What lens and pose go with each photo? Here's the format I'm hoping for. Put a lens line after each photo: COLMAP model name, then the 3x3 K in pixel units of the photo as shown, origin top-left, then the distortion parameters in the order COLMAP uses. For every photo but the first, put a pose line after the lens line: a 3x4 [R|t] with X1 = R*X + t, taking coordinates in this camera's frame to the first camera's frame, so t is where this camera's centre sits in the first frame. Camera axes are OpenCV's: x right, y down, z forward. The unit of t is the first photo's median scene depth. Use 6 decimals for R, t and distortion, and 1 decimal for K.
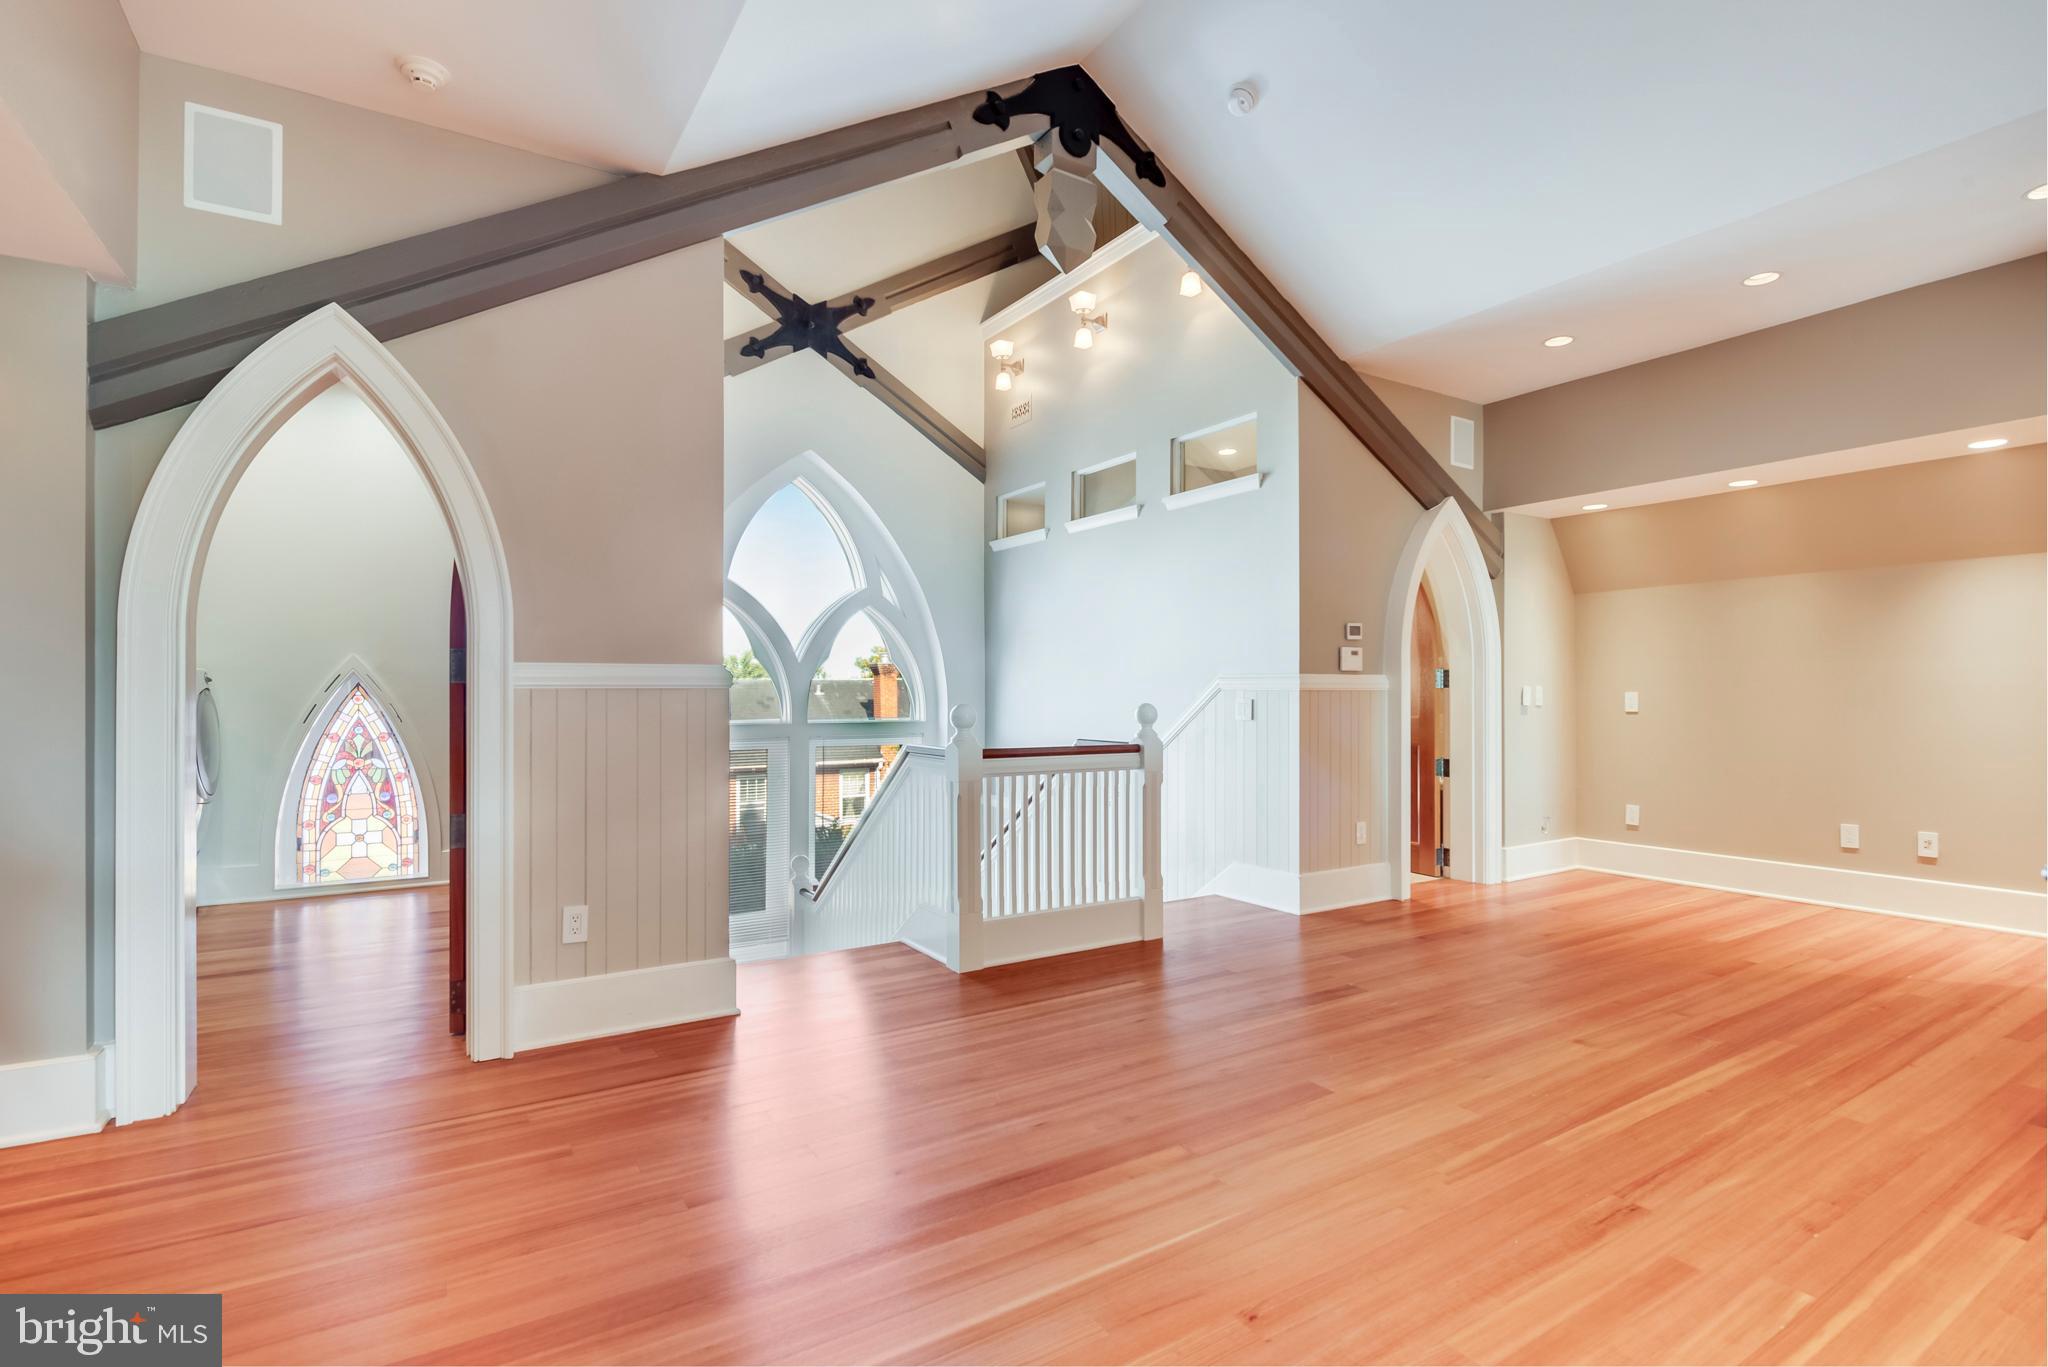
lens RADIAL K [[968.9, 0, 1042.4], [0, 968.9, 686.6], [0, 0, 1]] dist [-0.000017, -0.000250]
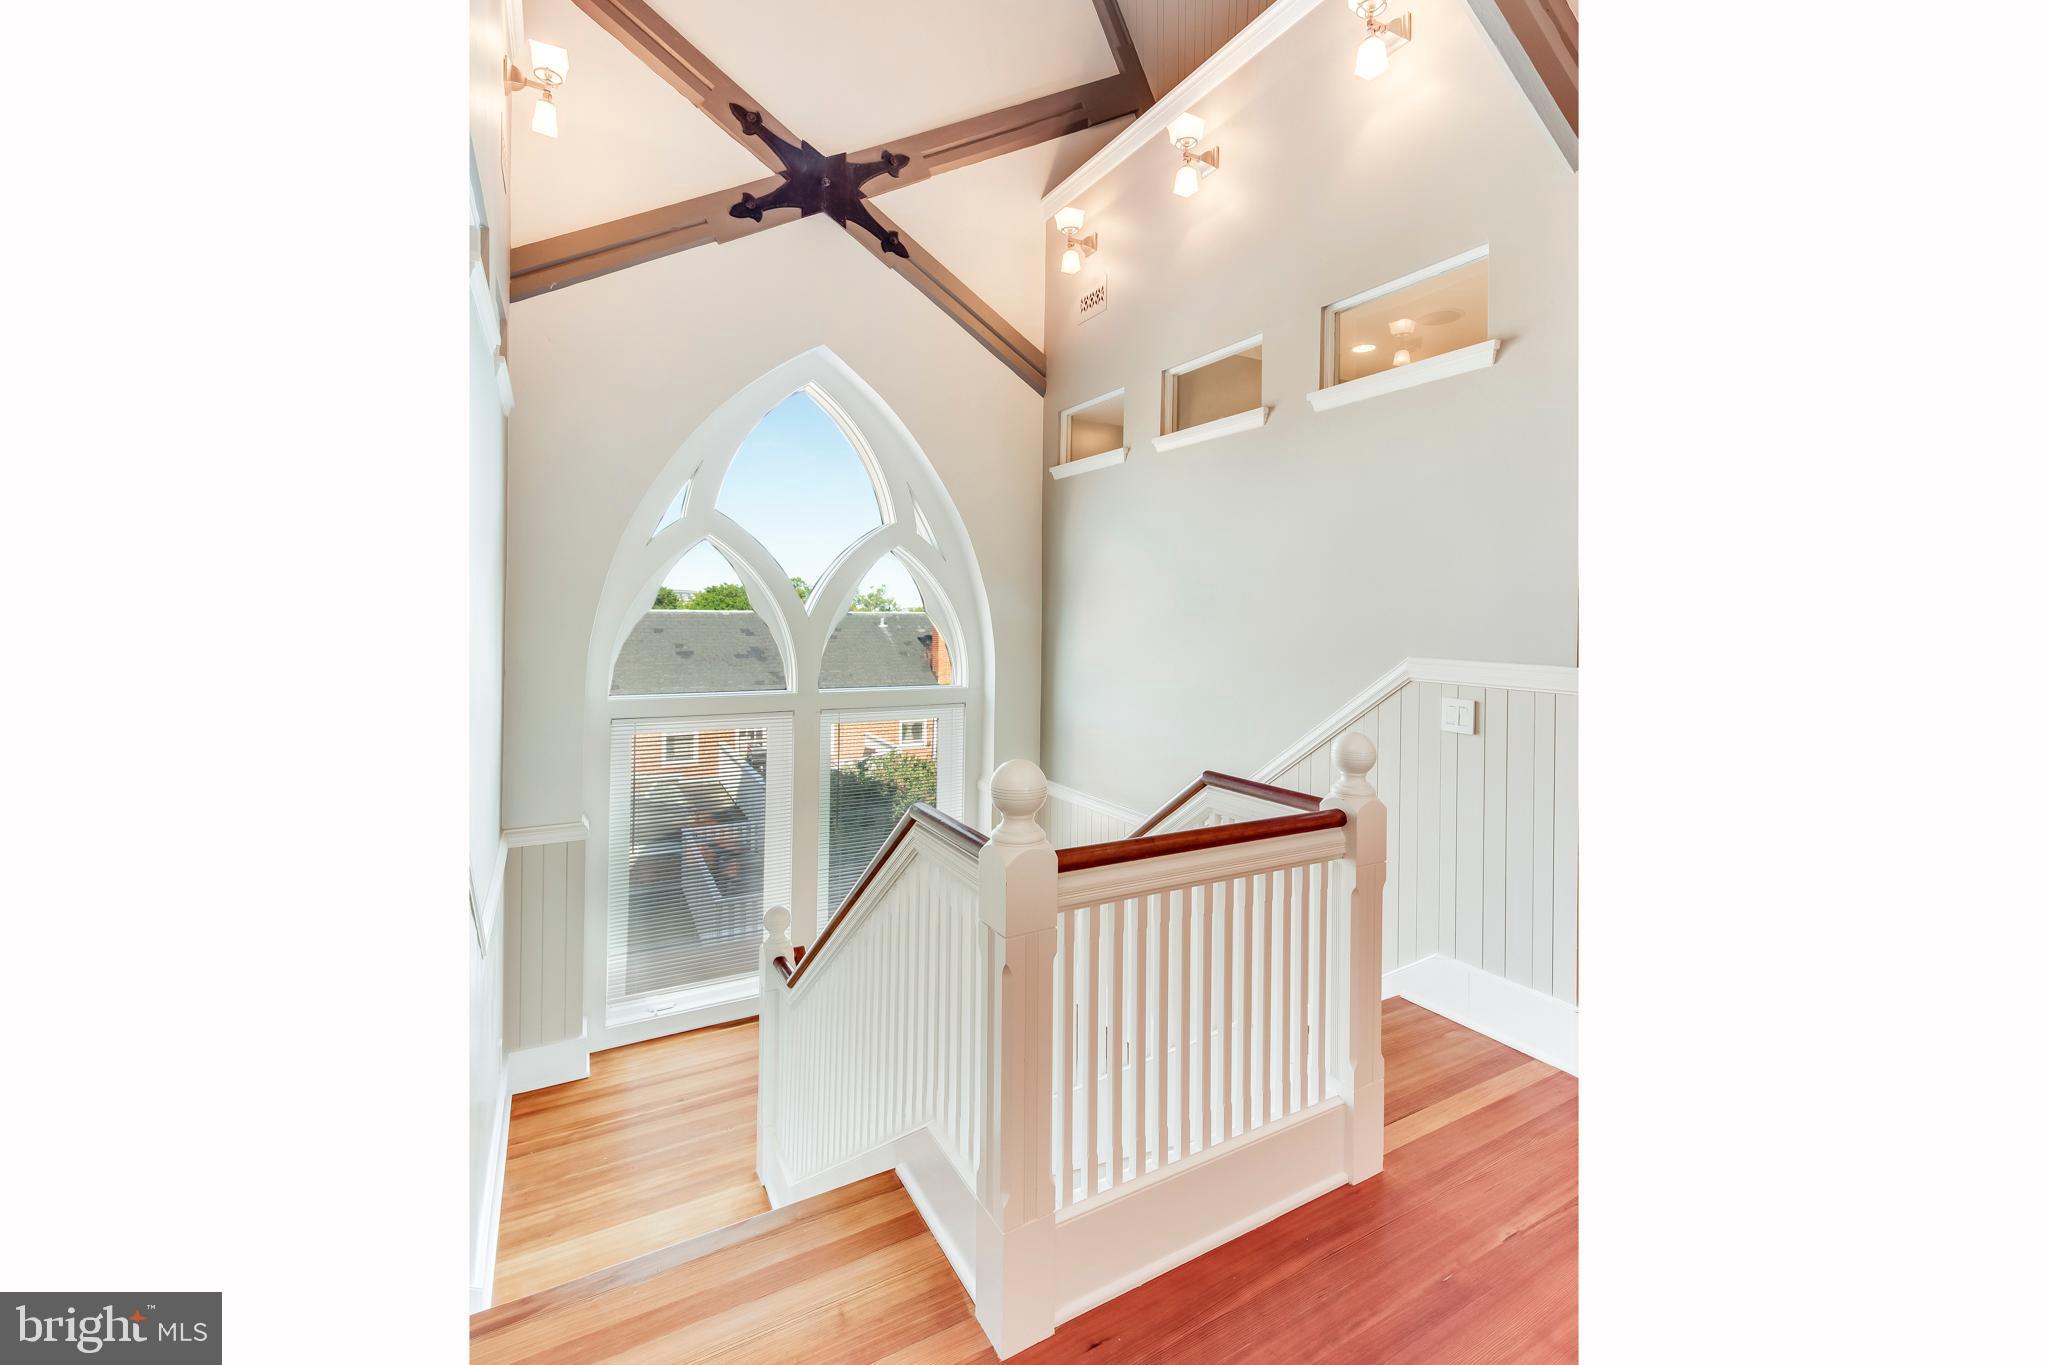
lens RADIAL K [[816.9, 0, 1048.5], [0, 816.9, 620.0], [0, 0, 1]] dist [0.000297, 0.000091]
pose [[0.999138, 0.012830, -0.039477, -0.029632], [-0.012556, 0.999895, 0.007180, -0.030054], [0.039565, -0.006678, 0.999195, 0.347798]]
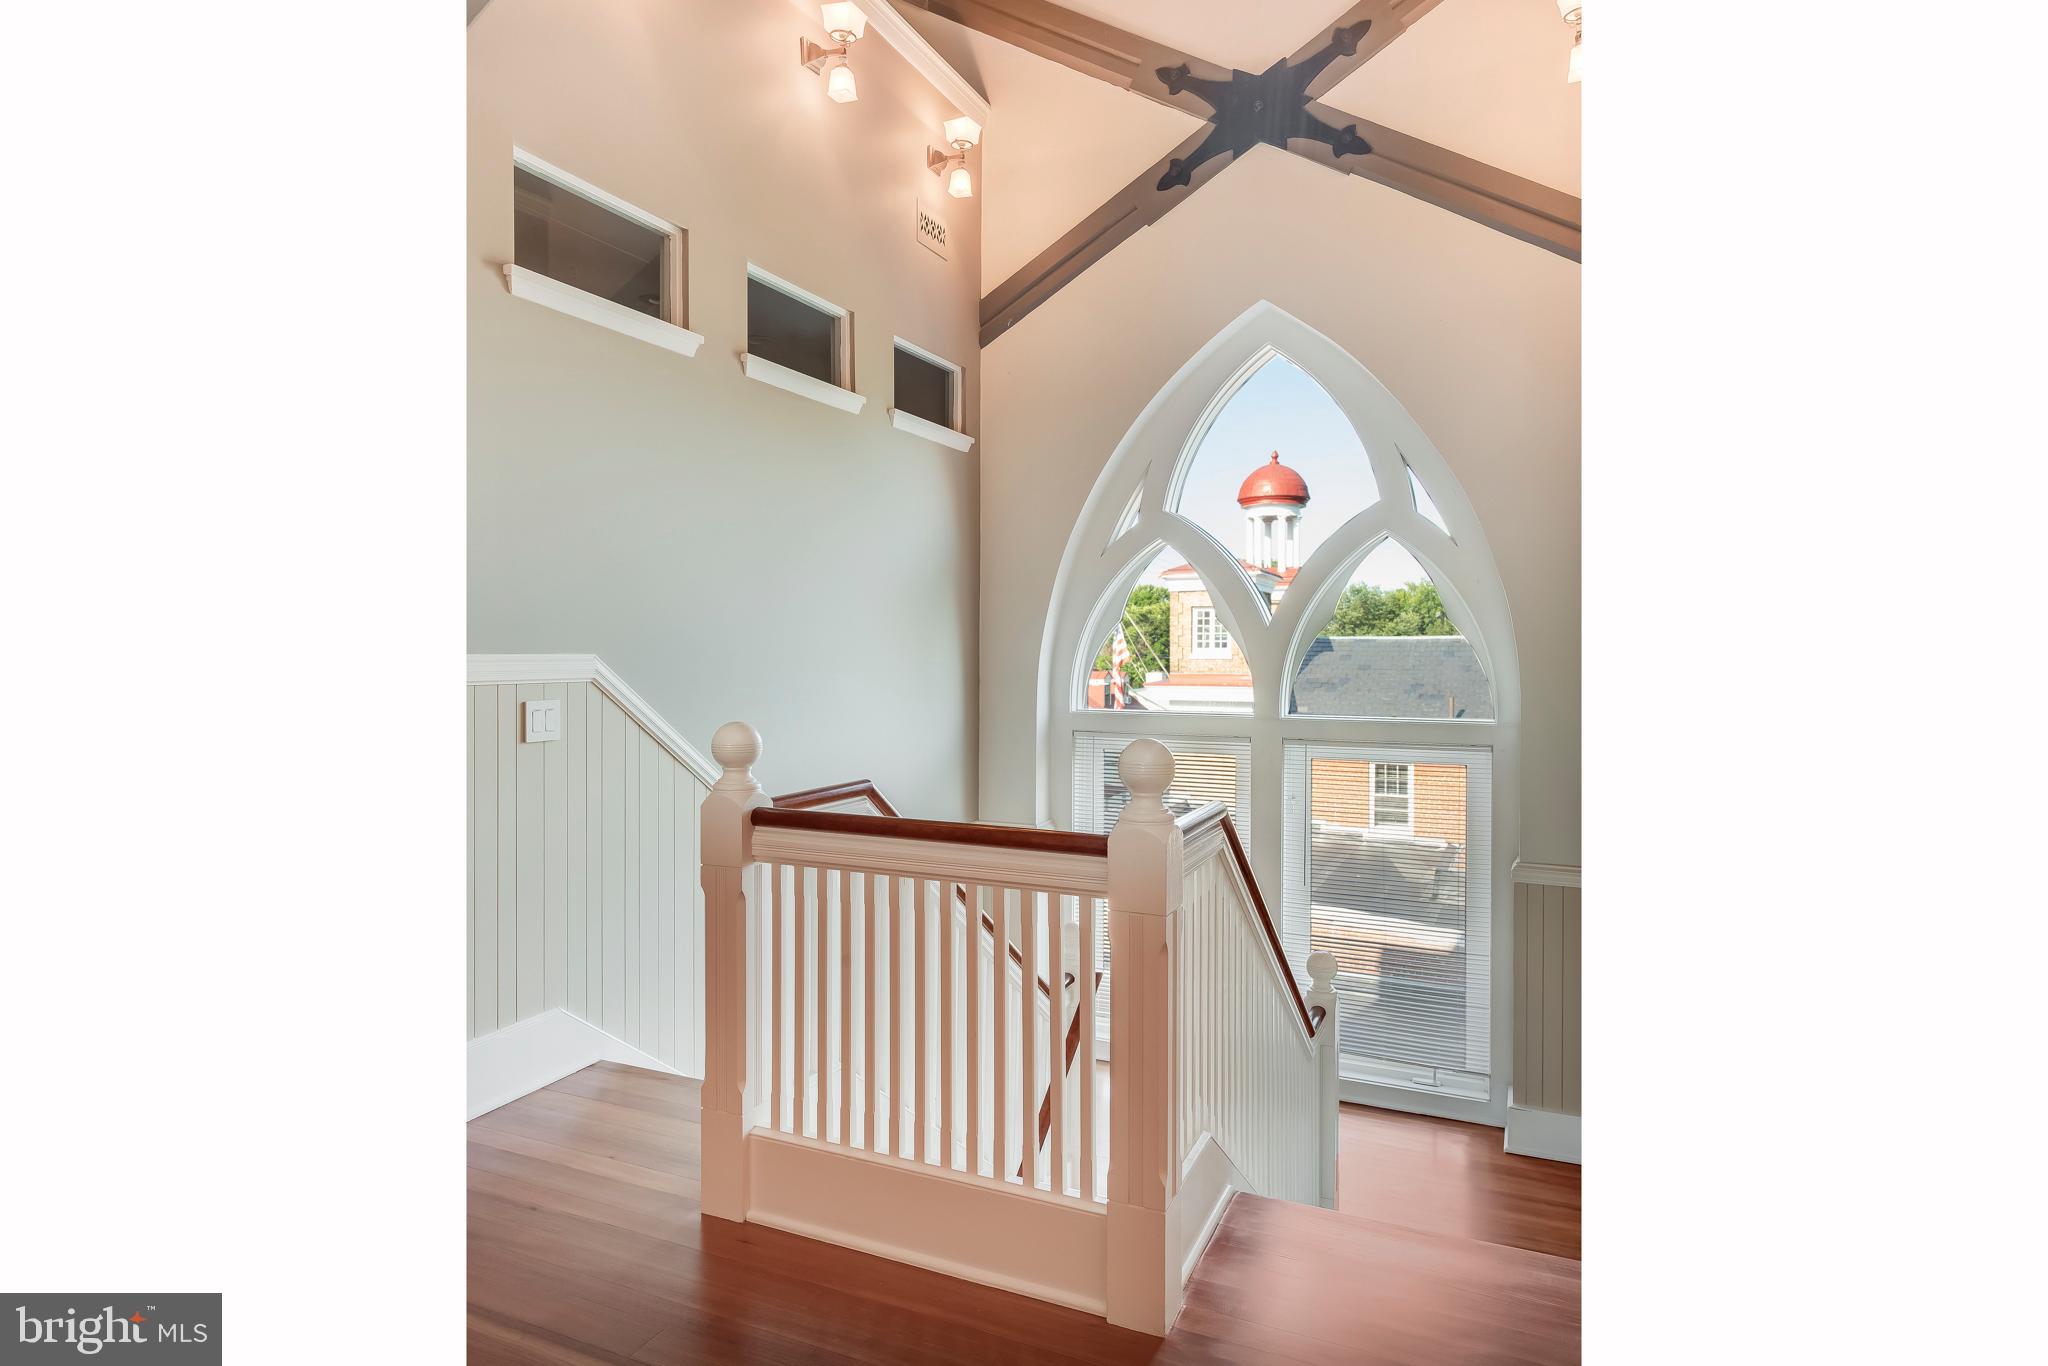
lens RADIAL K [[1119.2, 0, 1026.5], [0, 1119.2, 654.8], [0, 0, 1]] dist [-0.001735, -0.001976]
pose [[0.544977, 0.007299, -0.838419, 0.303395], [0.004006, 0.999928, 0.011309, -0.015151], [0.838441, -0.009522, 0.544909, 0.452934]]
